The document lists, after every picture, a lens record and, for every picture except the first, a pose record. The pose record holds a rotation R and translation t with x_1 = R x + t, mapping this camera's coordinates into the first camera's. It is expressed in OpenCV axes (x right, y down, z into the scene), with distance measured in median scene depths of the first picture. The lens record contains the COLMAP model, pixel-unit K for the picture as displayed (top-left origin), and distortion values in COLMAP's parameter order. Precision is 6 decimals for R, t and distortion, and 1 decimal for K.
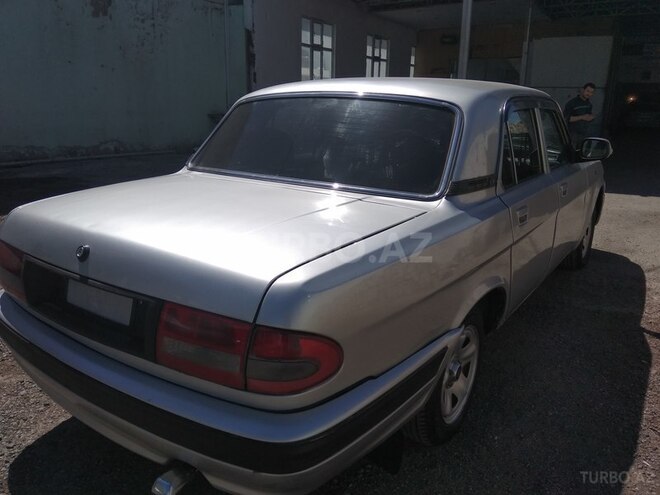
lens RADIAL K [[520.0, 0, 330.0], [0, 520.0, 247.5], [0, 0, 1]] dist [0.012458, -0.005902]
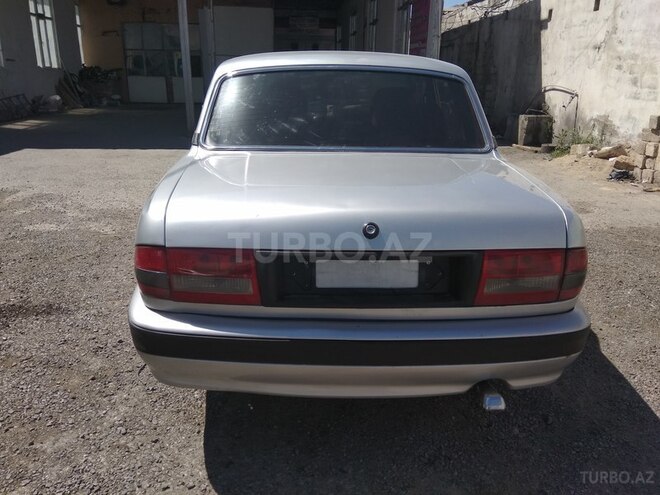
lens RADIAL K [[520.0, 0, 330.0], [0, 520.0, 247.5], [0, 0, 1]] dist [0.012458, -0.005902]
pose [[0.795975, -0.196365, 0.572595, -0.104790], [0.160870, 0.980528, 0.112631, -0.007787], [-0.583562, 0.002462, 0.812065, 0.019676]]
